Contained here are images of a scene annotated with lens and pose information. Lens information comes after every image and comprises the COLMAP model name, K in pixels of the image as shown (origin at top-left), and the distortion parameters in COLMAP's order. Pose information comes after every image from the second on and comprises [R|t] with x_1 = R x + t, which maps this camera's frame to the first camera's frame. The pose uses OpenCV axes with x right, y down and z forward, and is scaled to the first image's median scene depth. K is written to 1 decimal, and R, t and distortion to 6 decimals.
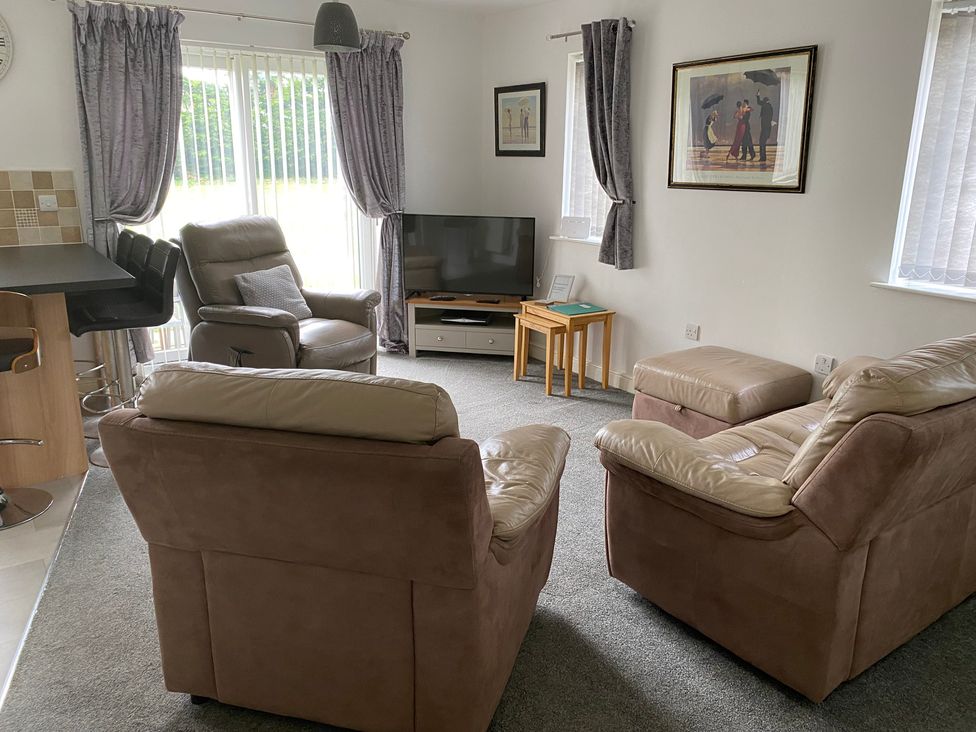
lens RADIAL K [[734.0, 0, 487.5], [0, 734.0, 361.2], [0, 0, 1]] dist [0.052102, -0.104908]
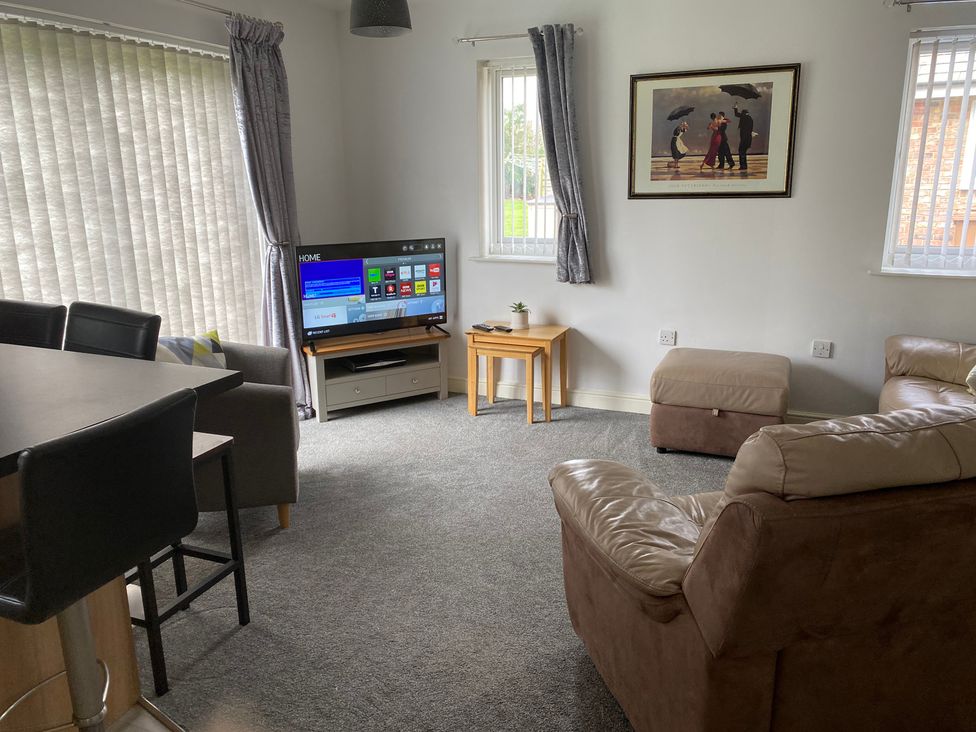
lens RADIAL K [[734.0, 0, 487.5], [0, 734.0, 361.2], [0, 0, 1]] dist [0.052102, -0.104908]
pose [[0.842848, -0.156564, 0.514874, -0.508715], [0.165954, 0.985734, 0.028077, -0.085525], [-0.511924, 0.061780, 0.856806, 0.280402]]
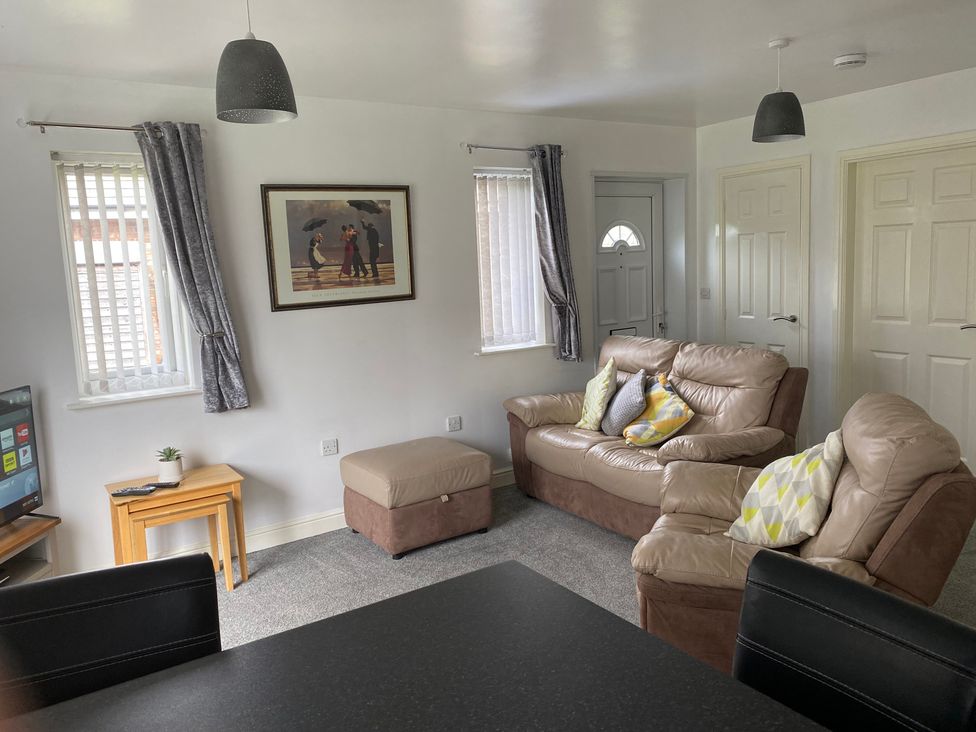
lens RADIAL K [[734.0, 0, 487.5], [0, 734.0, 361.2], [0, 0, 1]] dist [0.052102, -0.104908]
pose [[0.014342, -0.150637, 0.988485, -0.744658], [0.312842, 0.939631, 0.138653, -0.241088], [-0.949697, 0.307251, 0.060601, 0.771714]]
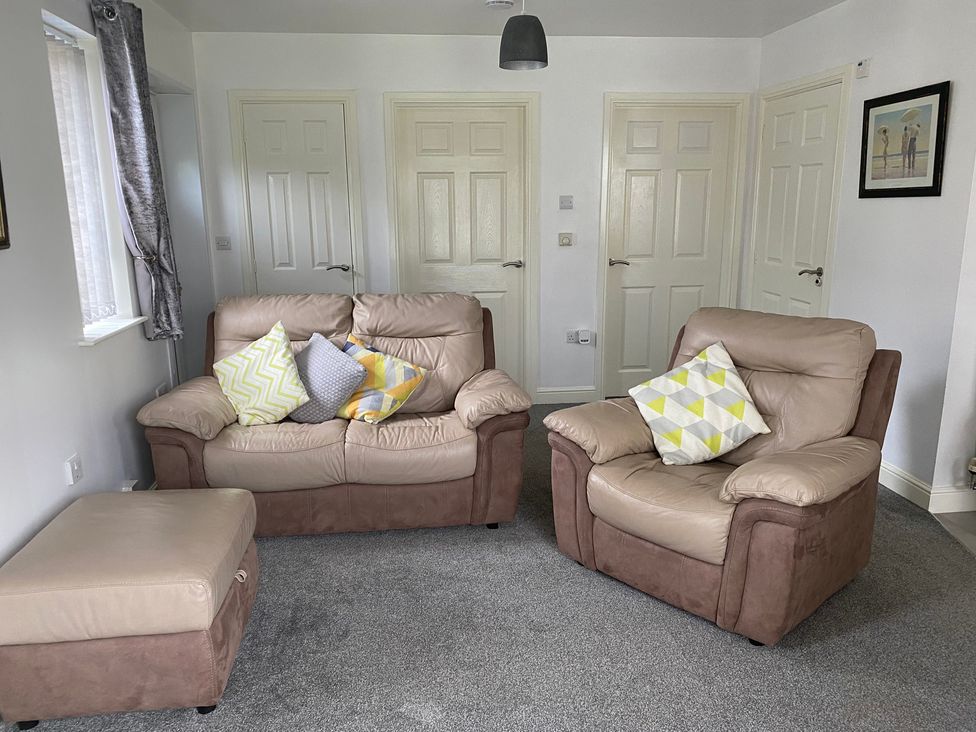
lens RADIAL K [[734.0, 0, 487.5], [0, 734.0, 361.2], [0, 0, 1]] dist [0.052102, -0.104908]
pose [[-0.883952, -0.101216, 0.456491, -0.224594], [0.126213, 0.888399, 0.441381, -0.335341], [-0.450221, 0.447775, -0.772527, 1.226938]]
